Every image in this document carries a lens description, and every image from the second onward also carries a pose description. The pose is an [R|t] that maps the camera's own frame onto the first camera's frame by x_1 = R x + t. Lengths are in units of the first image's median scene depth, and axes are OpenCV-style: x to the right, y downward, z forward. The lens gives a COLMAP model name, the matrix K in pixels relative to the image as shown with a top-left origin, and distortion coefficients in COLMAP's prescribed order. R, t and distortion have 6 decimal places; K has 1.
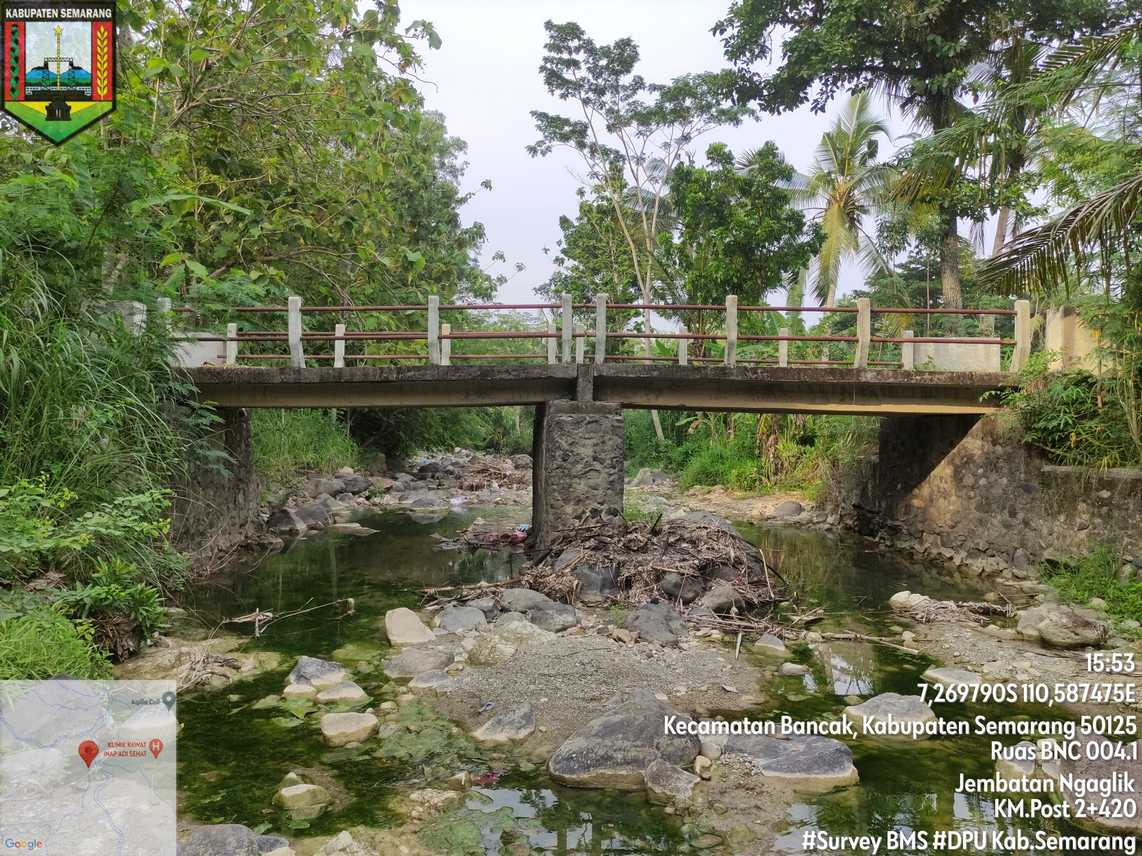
lens RADIAL K [[844.0, 0, 569.2], [0, 844.0, 433.6], [0, 0, 1]] dist [0.050610, -0.047761]
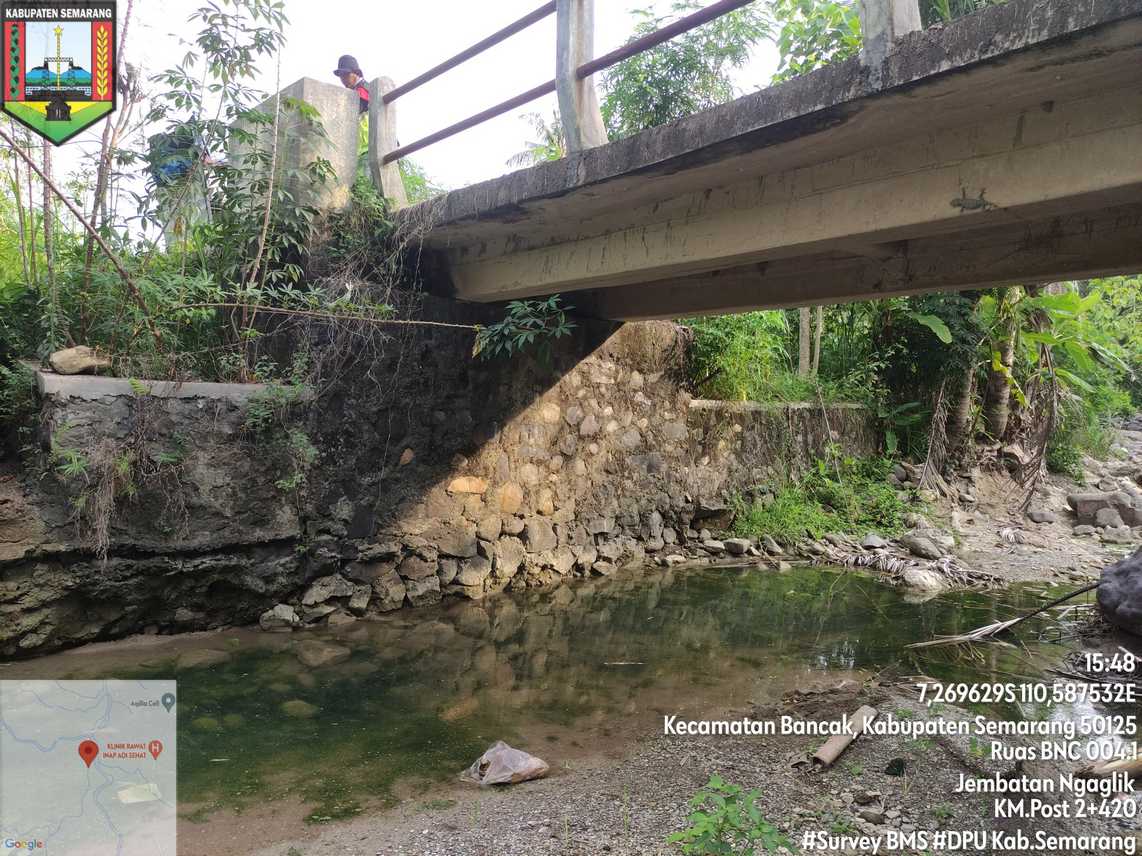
lens RADIAL K [[844.0, 0, 561.7], [0, 844.0, 427.1], [0, 0, 1]] dist [0.050610, -0.047761]
pose [[-0.643701, -0.041583, 0.764147, 0.016564], [-0.029293, 0.999130, 0.029693, 0.034330], [-0.764716, -0.003271, -0.644359, 1.280592]]
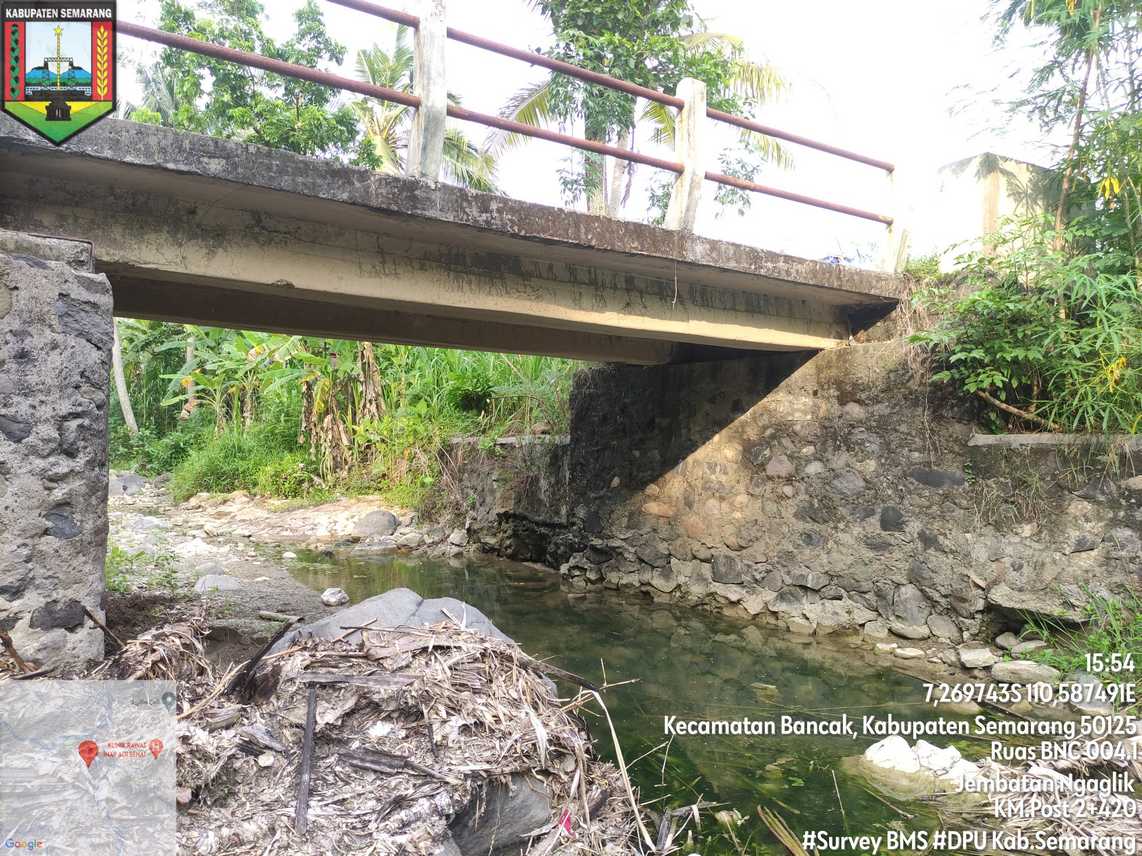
lens RADIAL K [[844.0, 0, 573.1], [0, 844.0, 423.7], [0, 0, 1]] dist [0.050610, -0.047761]
pose [[0.824670, 0.002814, 0.565607, 0.025090], [0.002713, 0.999956, -0.008930, 0.027402], [-0.565608, 0.008899, 0.824626, 0.550690]]
